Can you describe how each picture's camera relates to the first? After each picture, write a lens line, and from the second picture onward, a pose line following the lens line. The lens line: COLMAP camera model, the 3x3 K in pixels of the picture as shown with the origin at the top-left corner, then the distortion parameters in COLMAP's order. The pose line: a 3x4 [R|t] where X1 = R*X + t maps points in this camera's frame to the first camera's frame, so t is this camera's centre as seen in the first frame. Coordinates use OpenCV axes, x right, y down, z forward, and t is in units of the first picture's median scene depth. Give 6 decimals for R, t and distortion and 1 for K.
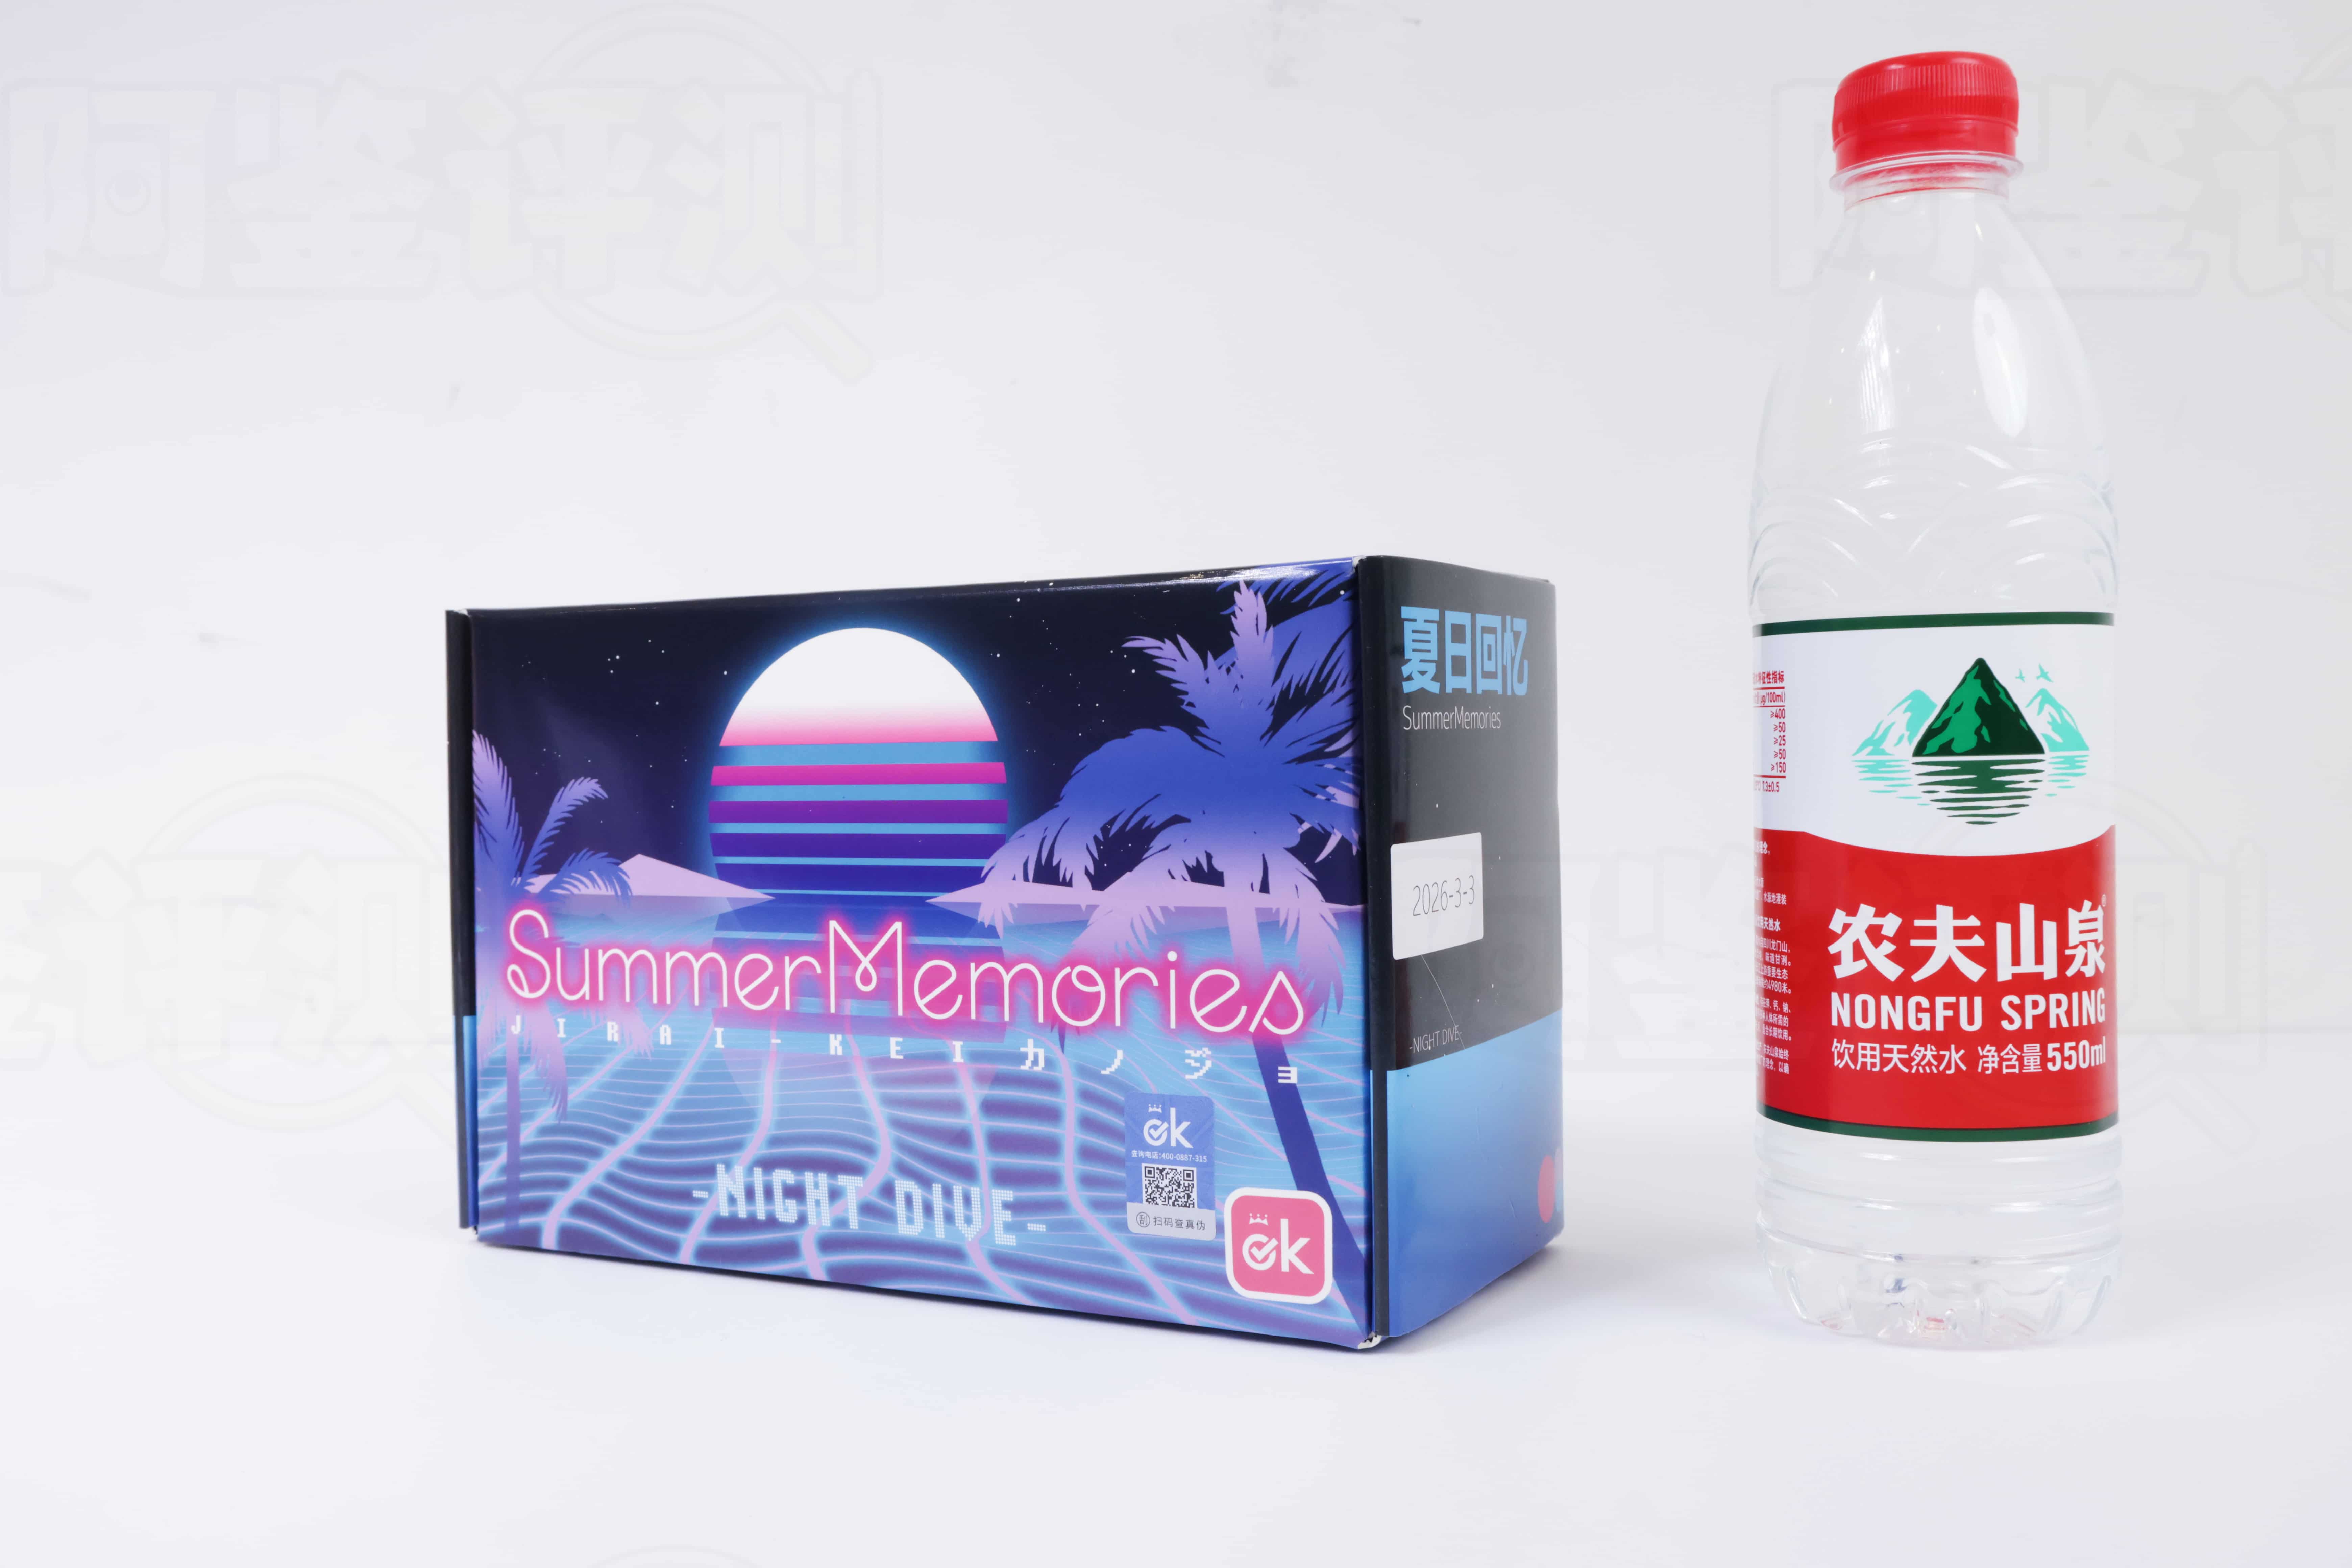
lens RADIAL K [[2312.3, 0, 1184.3], [0, 2312.3, 788.3], [0, 0, 1]] dist [0.000819, 0.000000]
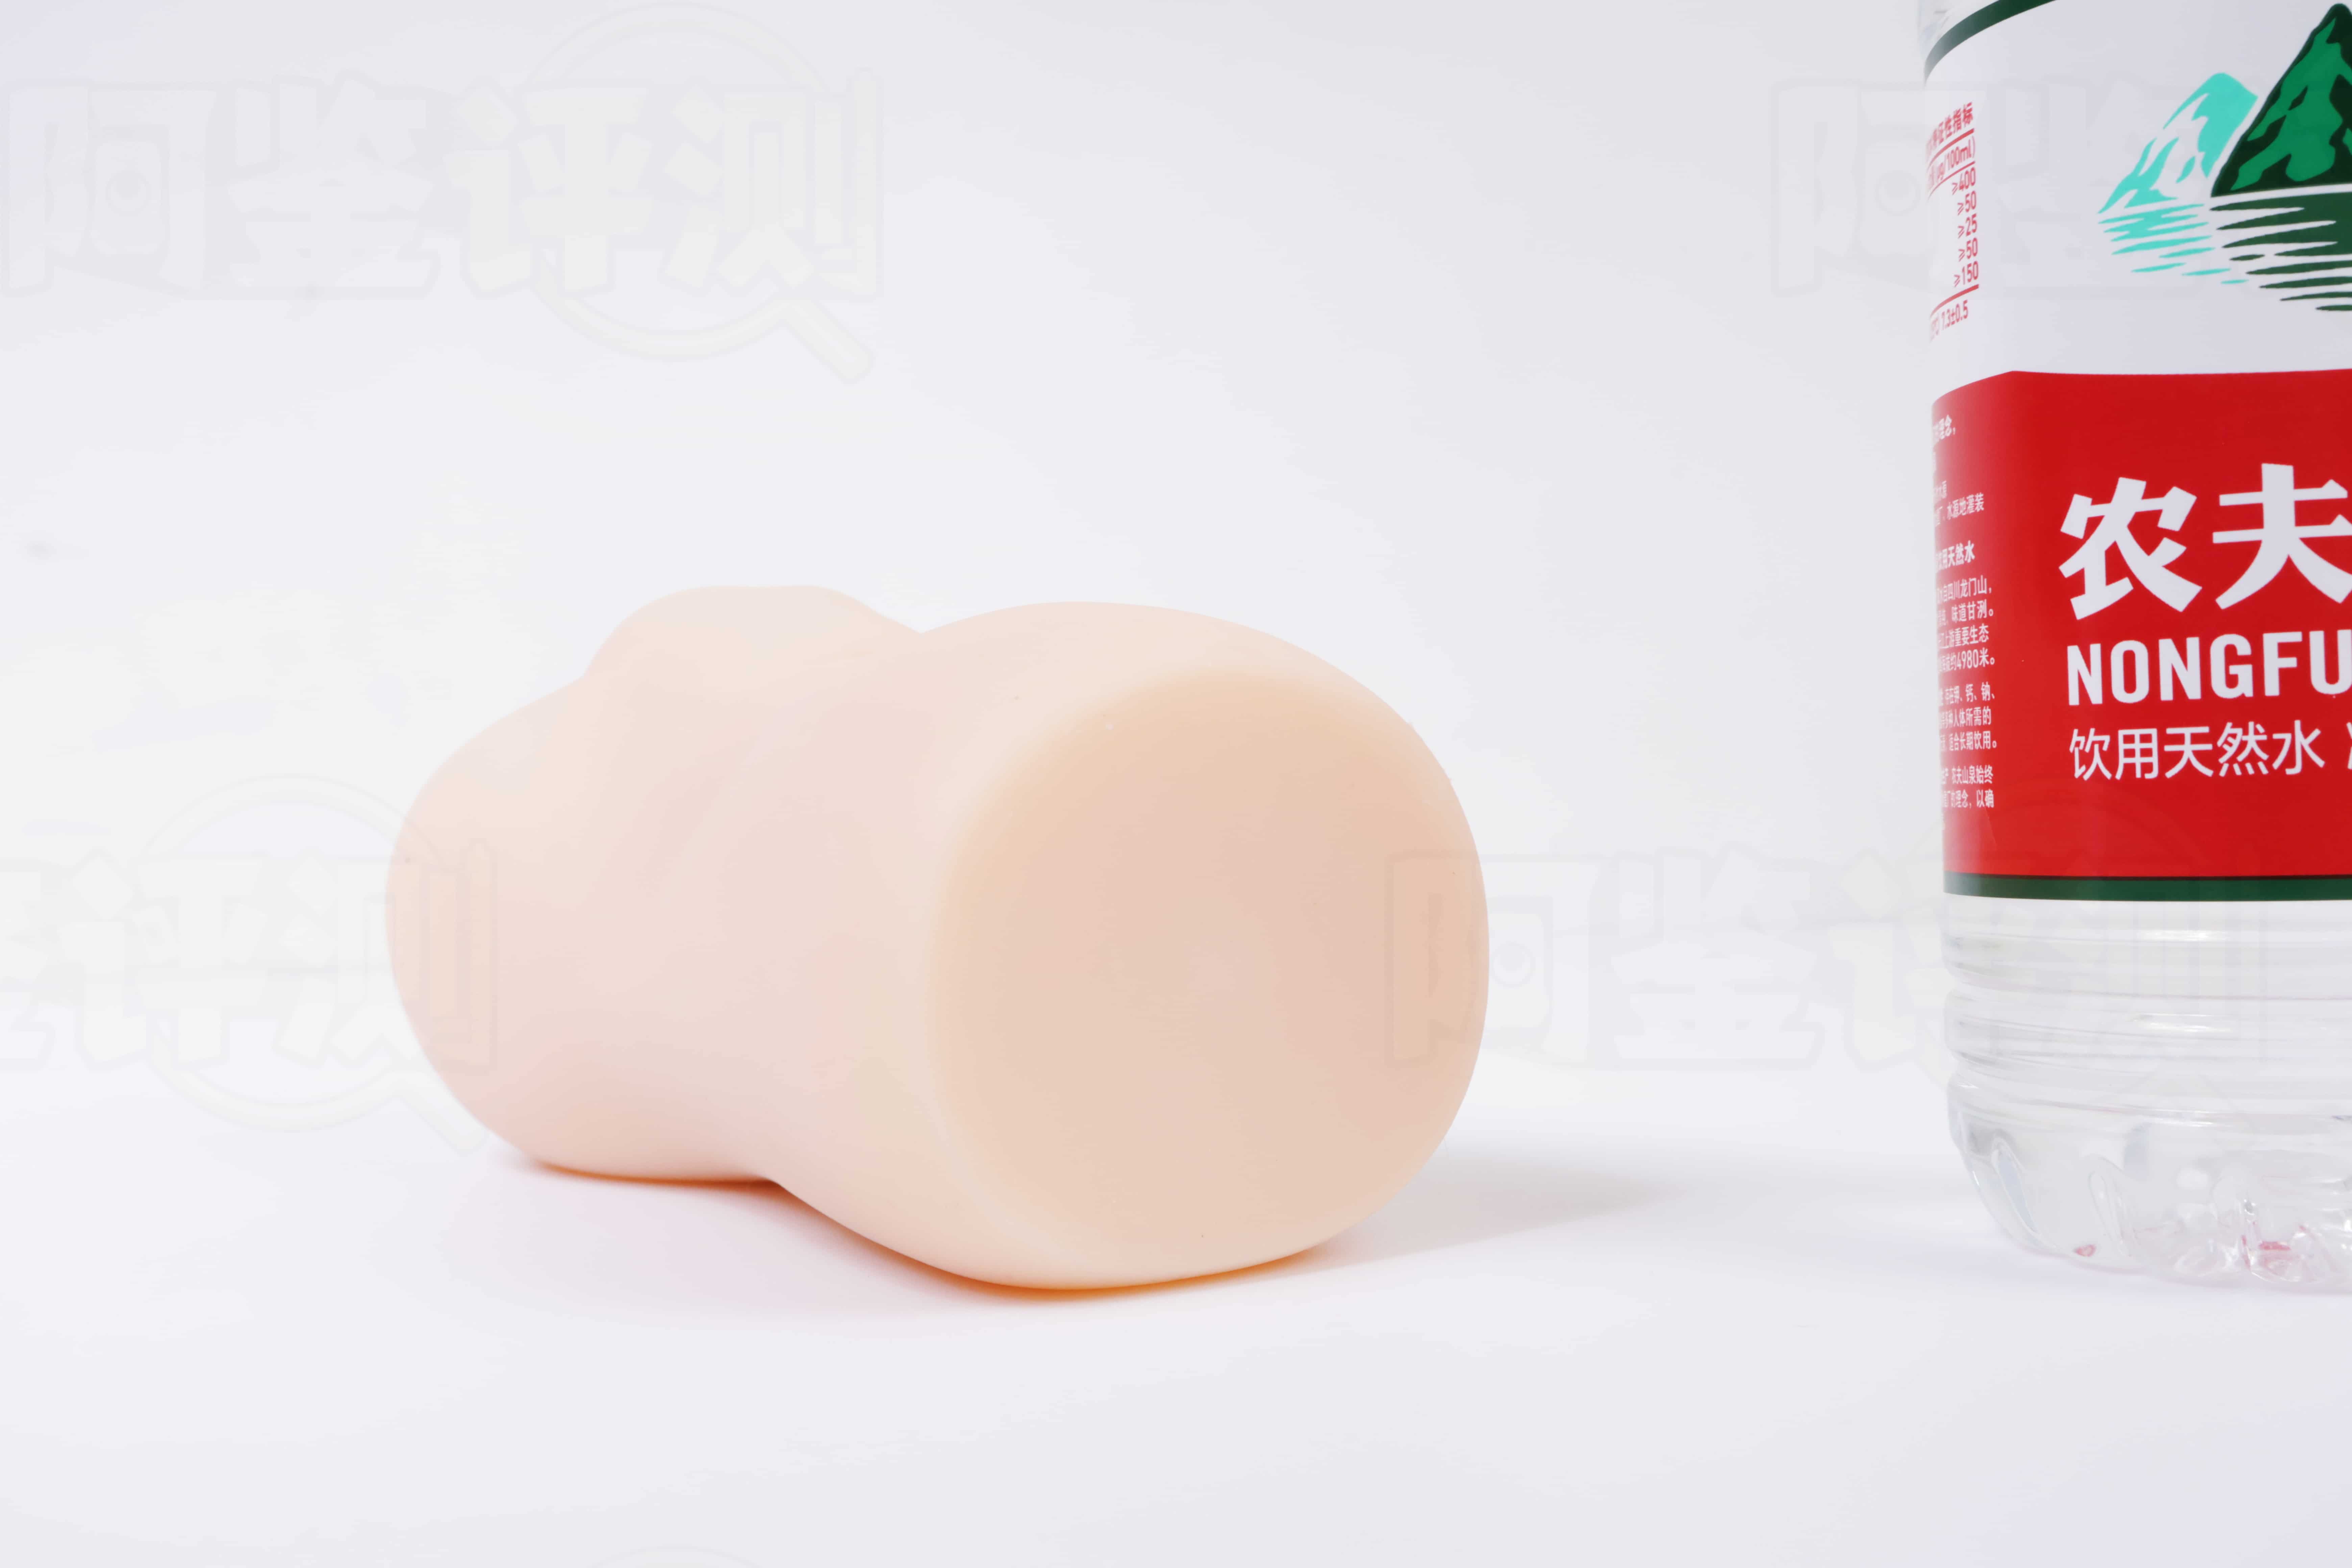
lens RADIAL K [[2312.3, 0, 1174.4], [0, 2312.3, 796.3], [0, 0, 1]] dist [0.000819, 0.000000]
pose [[0.994299, -0.008347, -0.106299, 0.126339], [0.005610, 0.999646, -0.026020, 0.140767], [0.106478, 0.025275, 0.993994, 0.428527]]
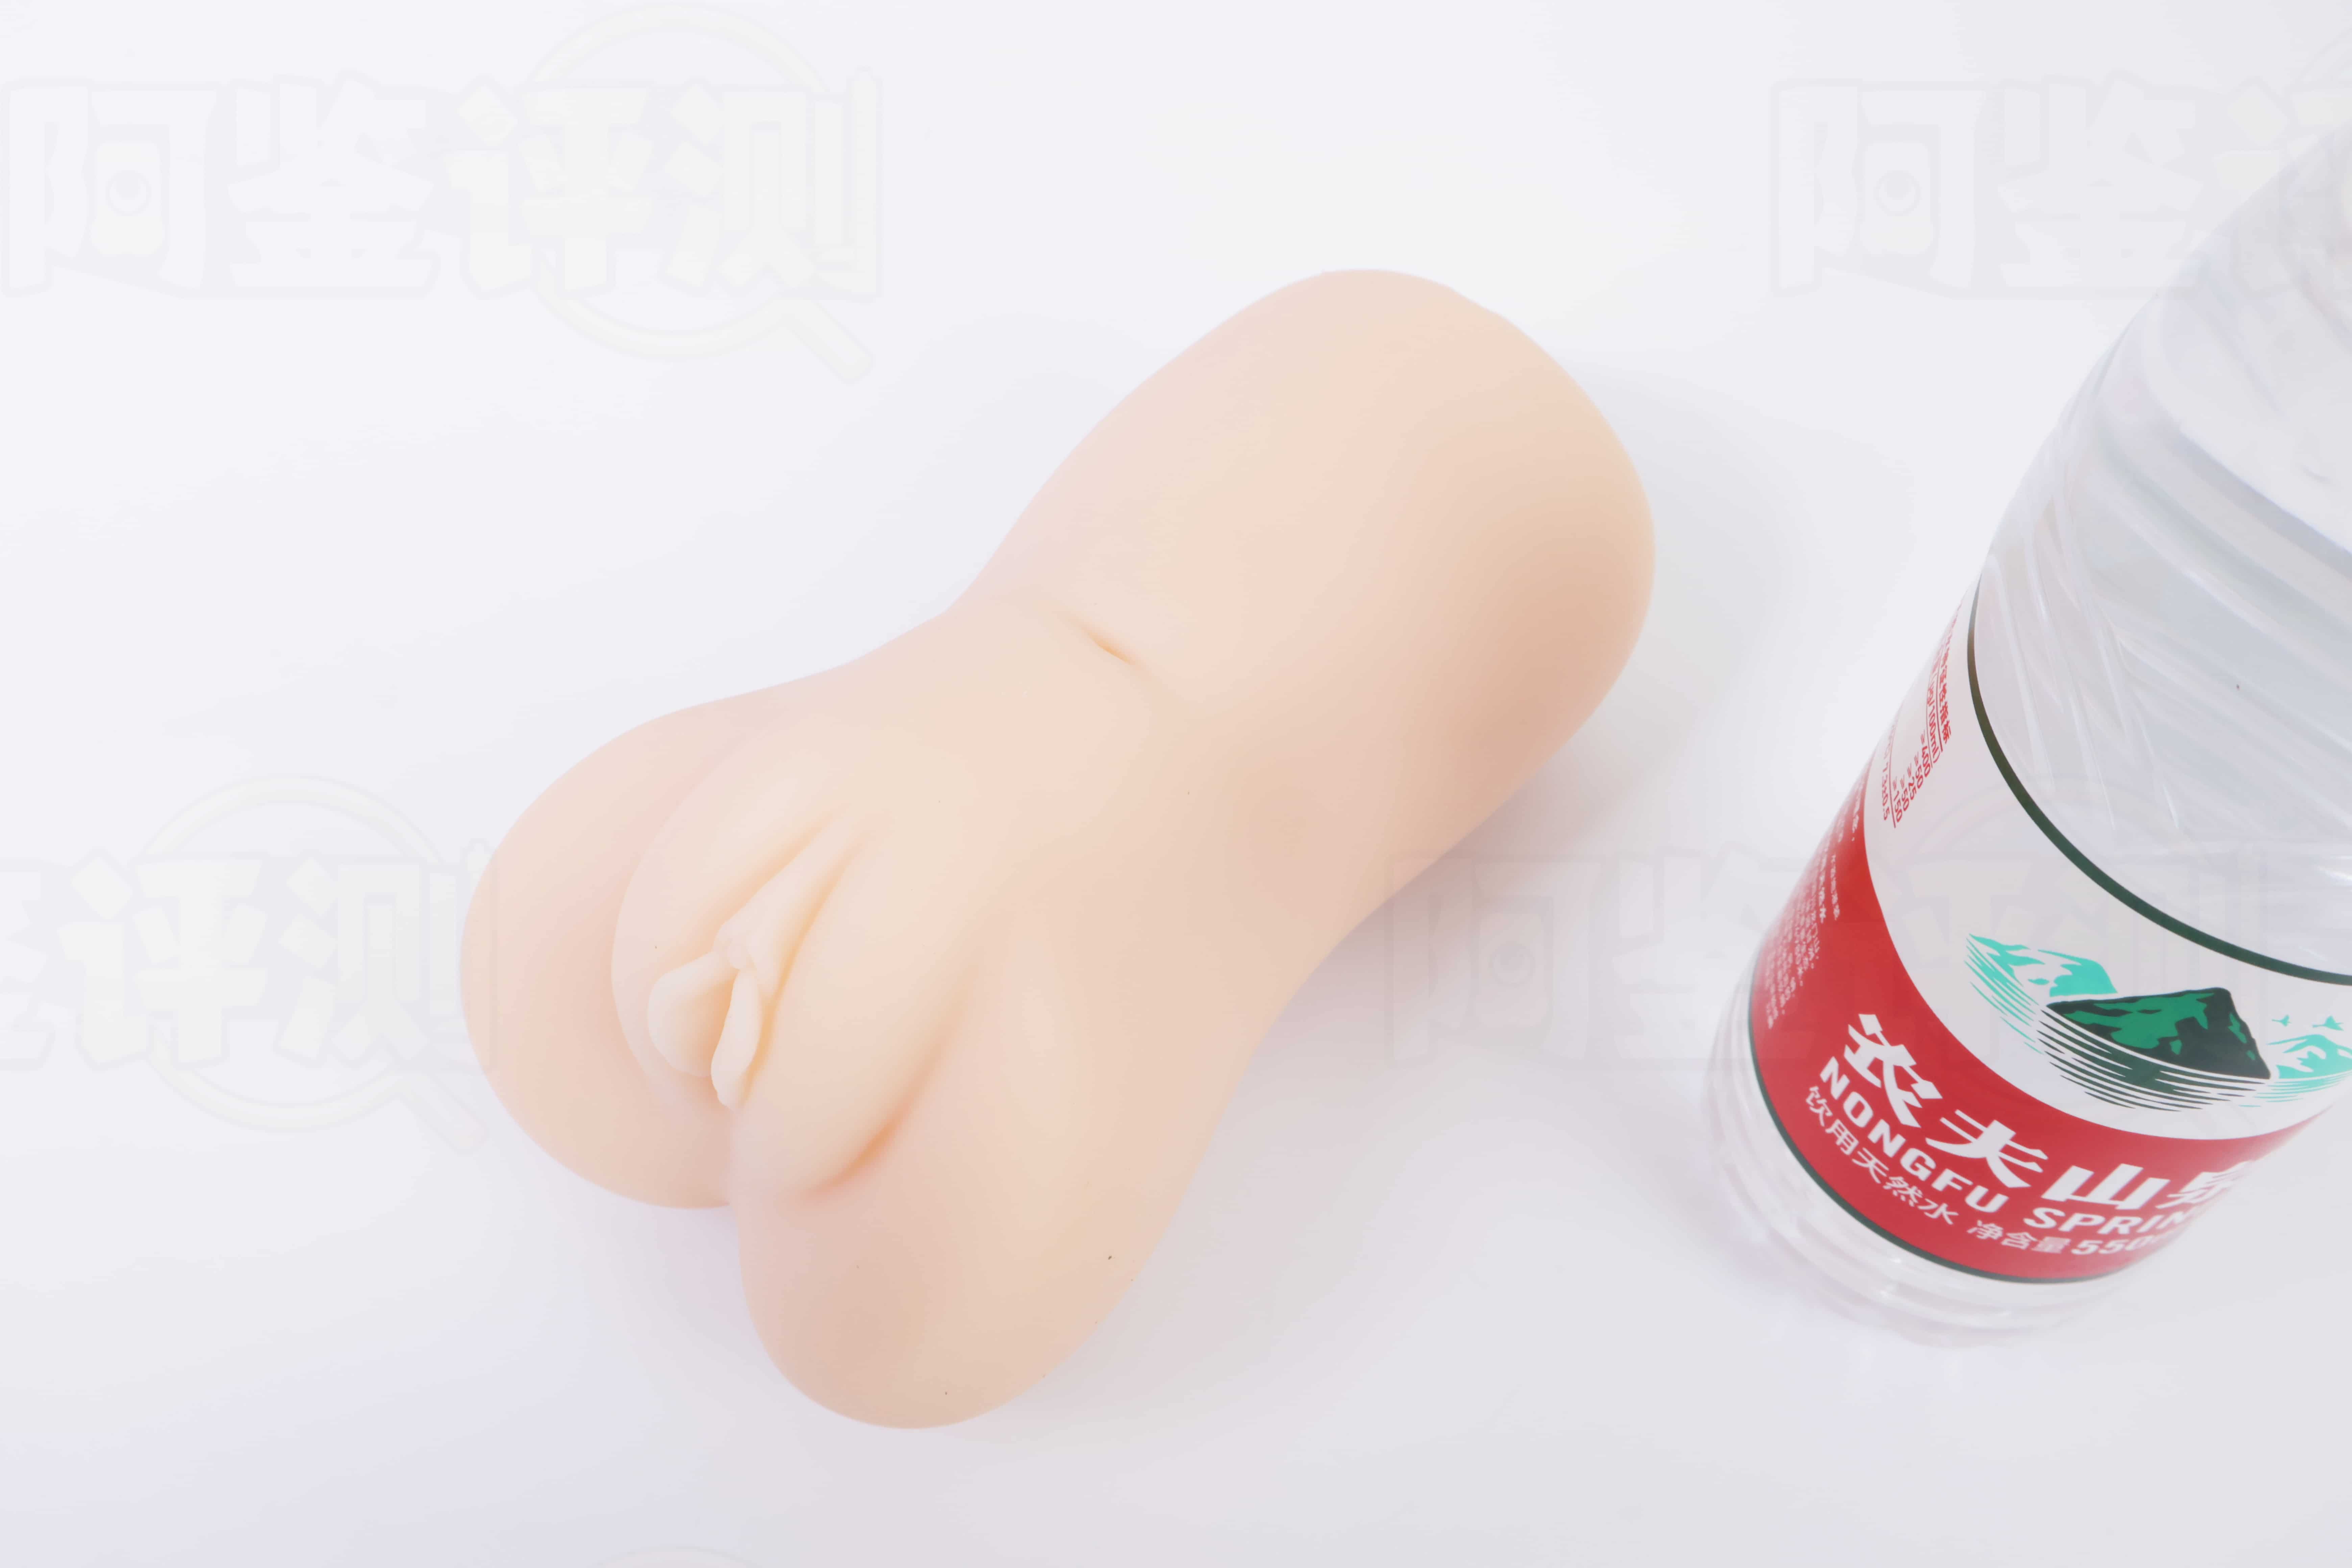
lens RADIAL K [[2312.3, 0, 1188.3], [0, 2312.3, 777.0], [0, 0, 1]] dist [0.000819, 0.000000]
pose [[0.948639, 0.298379, -0.105139, 0.150100], [-0.071762, 0.526631, 0.847060, -0.527168], [0.308114, -0.796009, 0.520995, 0.666384]]
